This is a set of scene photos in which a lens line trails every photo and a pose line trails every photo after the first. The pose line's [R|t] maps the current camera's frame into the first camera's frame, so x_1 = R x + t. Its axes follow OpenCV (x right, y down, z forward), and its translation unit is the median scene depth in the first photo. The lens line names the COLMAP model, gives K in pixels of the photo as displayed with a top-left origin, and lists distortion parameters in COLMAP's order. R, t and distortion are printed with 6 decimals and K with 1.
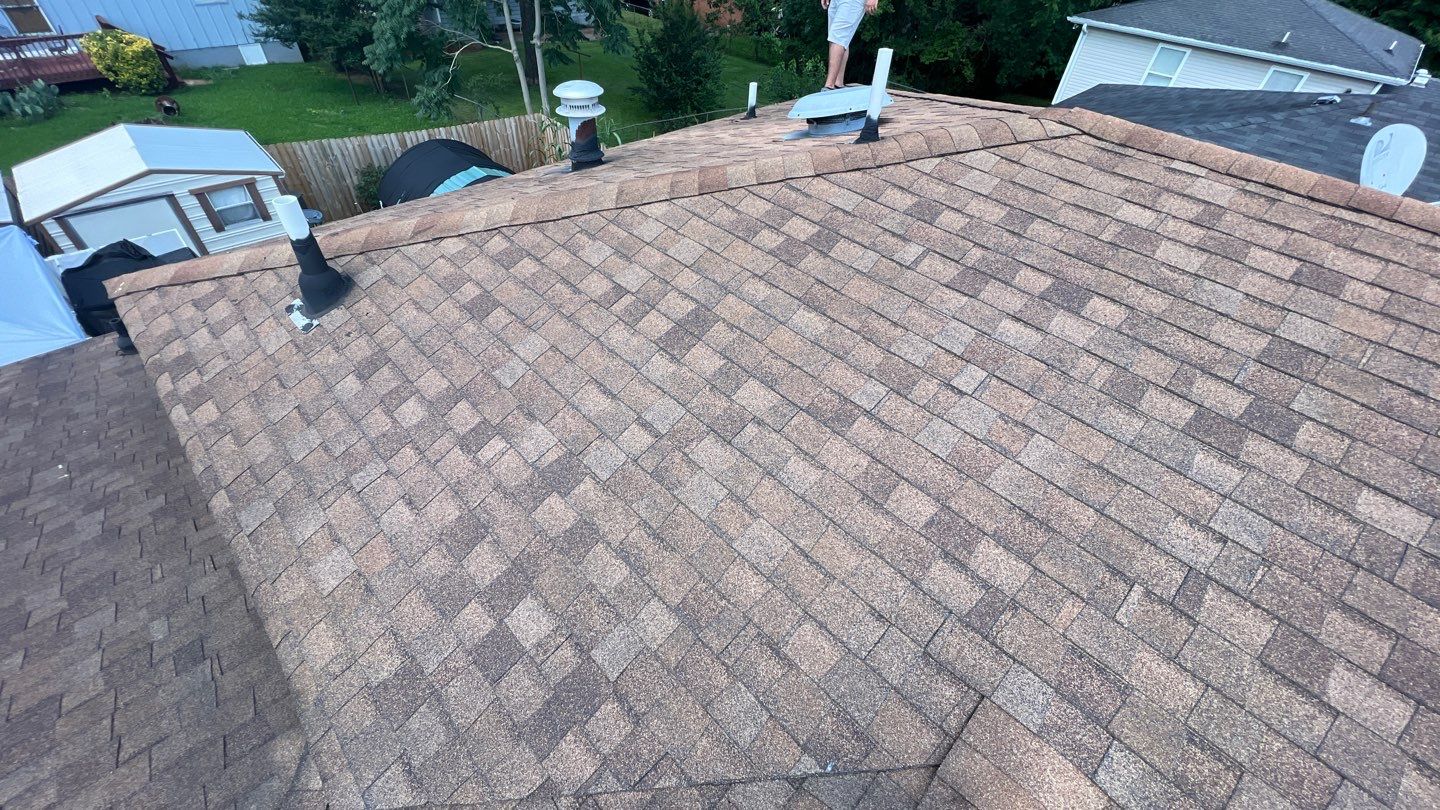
lens RADIAL K [[579.5, 0, 722.0], [0, 579.5, 399.3], [0, 0, 1]] dist [-0.001741, 0.000792]
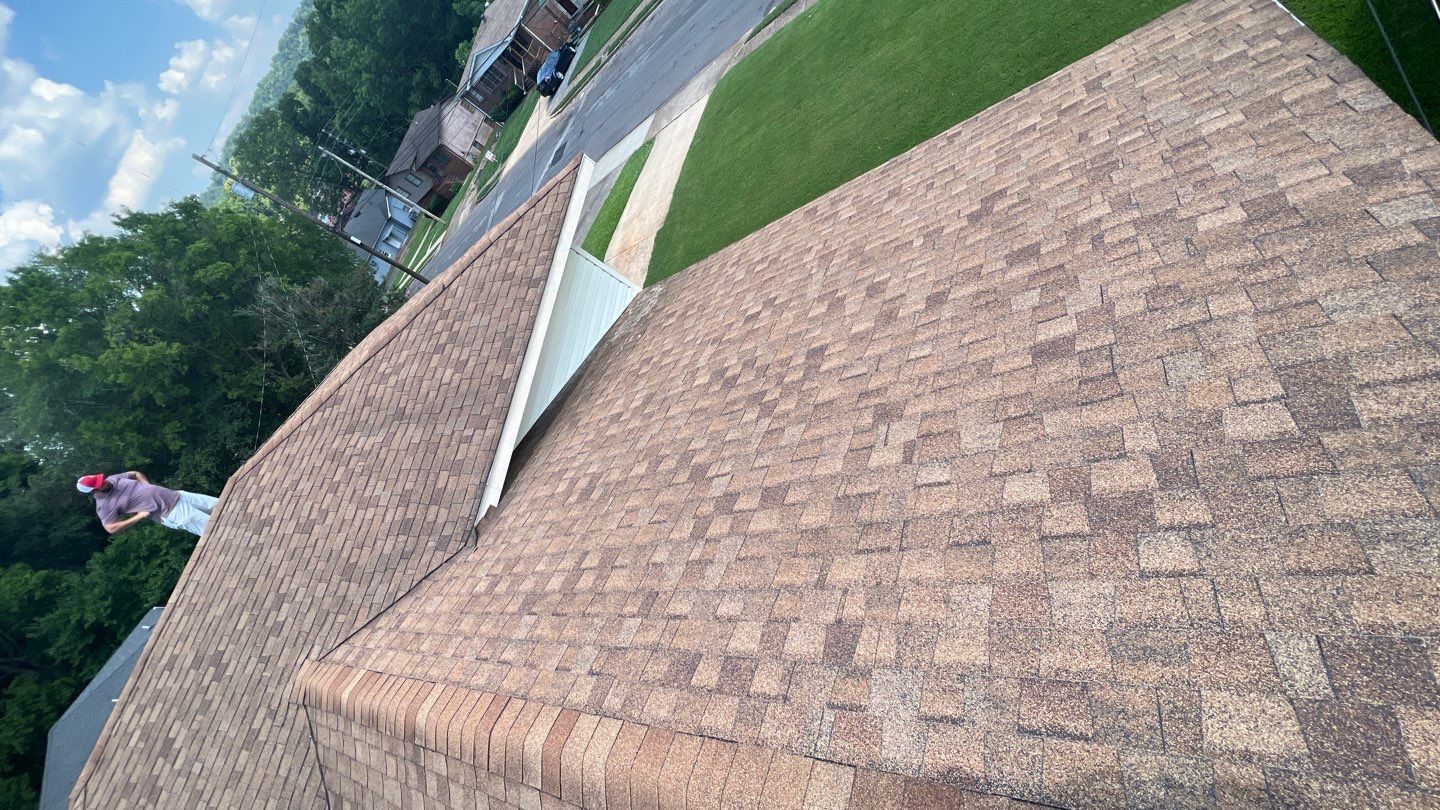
lens RADIAL K [[579.5, 0, 721.4], [0, 579.5, 404.3], [0, 0, 1]] dist [-0.001741, 0.000792]
pose [[-0.487505, -0.496400, 0.718279, -0.332321], [0.873104, -0.282111, 0.397621, 0.278919], [0.005255, 0.820975, 0.570940, -0.323342]]
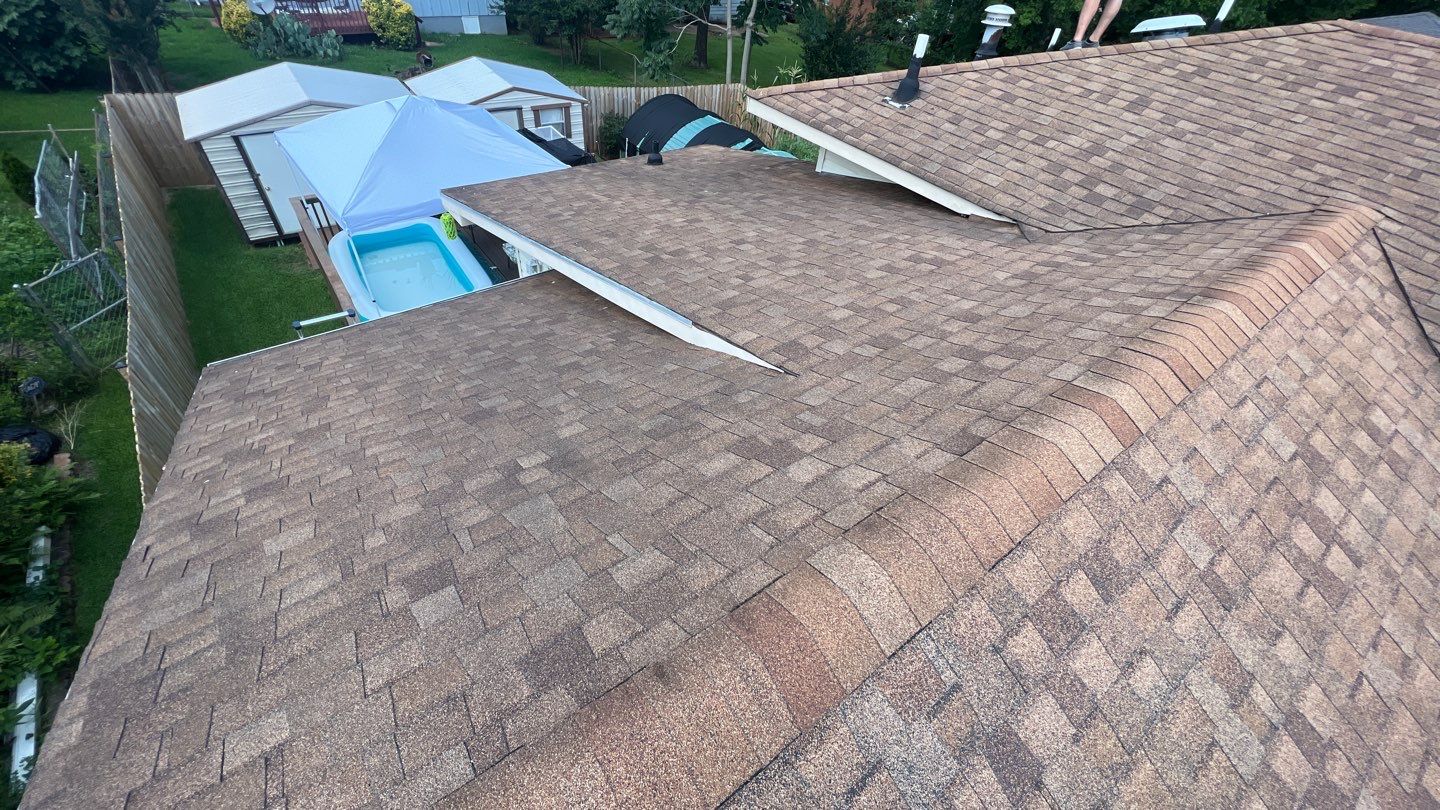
lens RADIAL K [[579.5, 0, 717.3], [0, 579.5, 401.5], [0, 0, 1]] dist [-0.001741, 0.000792]
pose [[0.990150, 0.115063, -0.079766, -0.323462], [-0.116160, 0.993187, -0.009241, 0.289374], [0.078159, 0.018416, 0.996771, -0.297705]]
